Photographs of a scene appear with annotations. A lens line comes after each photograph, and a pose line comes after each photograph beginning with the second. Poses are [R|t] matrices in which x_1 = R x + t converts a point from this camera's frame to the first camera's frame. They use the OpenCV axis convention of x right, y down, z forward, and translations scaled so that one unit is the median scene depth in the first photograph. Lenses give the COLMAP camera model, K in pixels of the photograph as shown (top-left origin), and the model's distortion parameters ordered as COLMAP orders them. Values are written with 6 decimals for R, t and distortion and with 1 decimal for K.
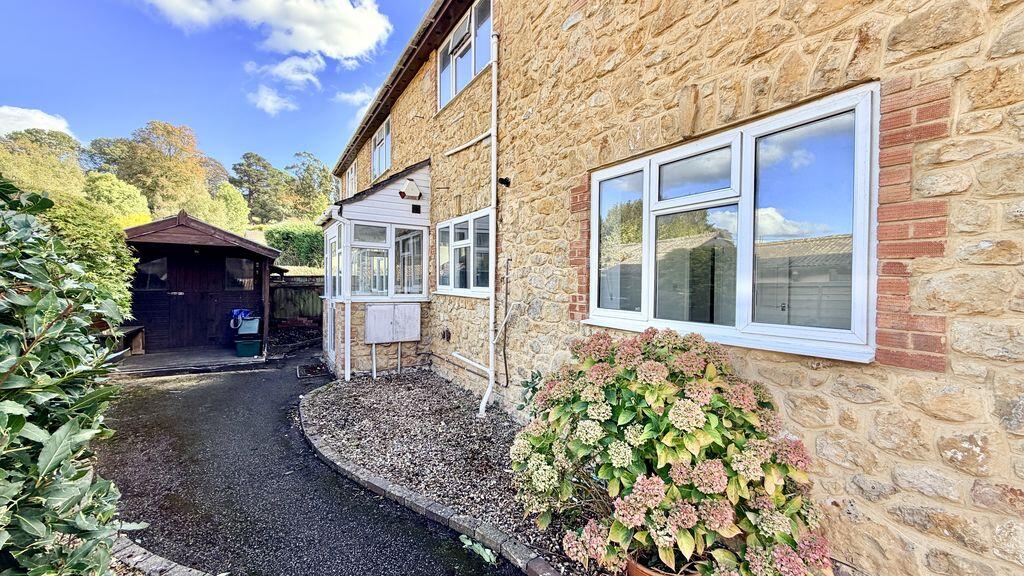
lens RADIAL K [[405.2, 0, 512.0], [0, 405.2, 288.0], [0, 0, 1]] dist [-0.000898, 0.000112]
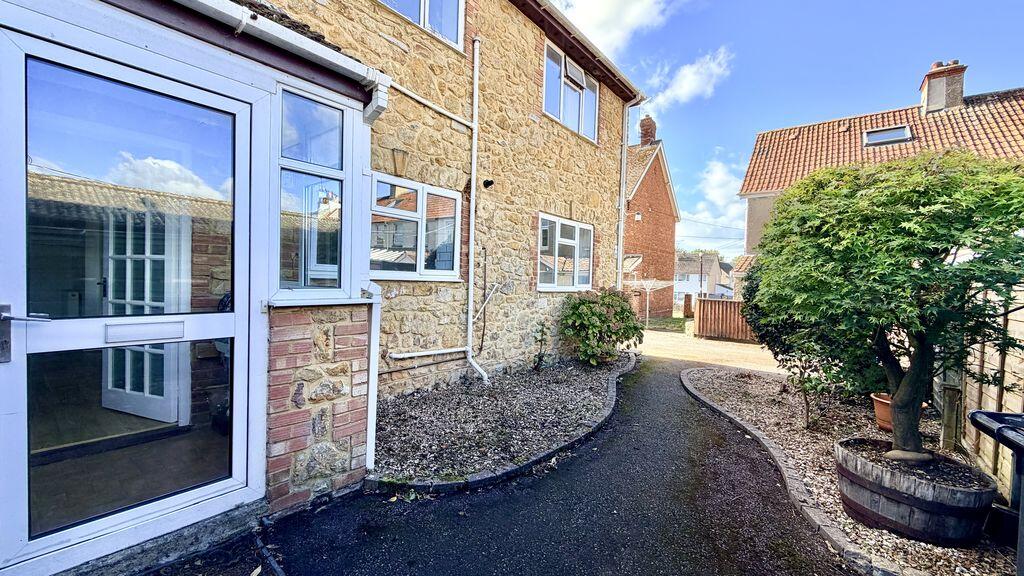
lens RADIAL K [[405.2, 0, 512.0], [0, 405.2, 288.0], [0, 0, 1]] dist [-0.000898, 0.000112]
pose [[-0.336319, -0.040562, 0.940874, -0.852108], [-0.017100, 0.999170, 0.036963, 0.001261], [-0.941593, -0.003658, -0.336734, 0.964926]]
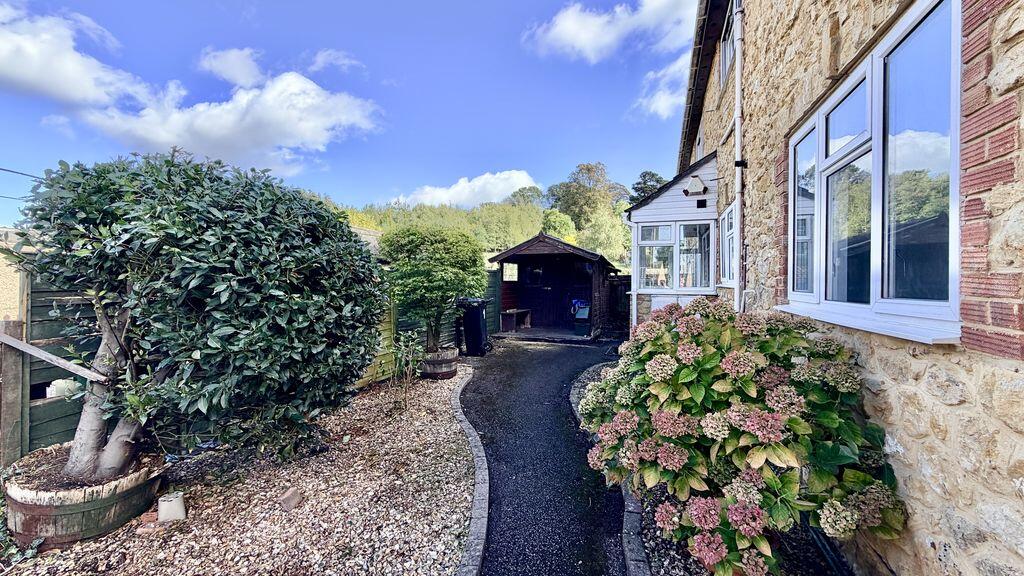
lens RADIAL K [[405.2, 0, 512.0], [0, 405.2, 288.0], [0, 0, 1]] dist [-0.000898, 0.000112]
pose [[0.627278, -0.003409, -0.778788, 0.279858], [-0.002067, 0.999980, -0.006043, 0.026364], [0.778792, 0.005400, 0.627259, -0.010047]]
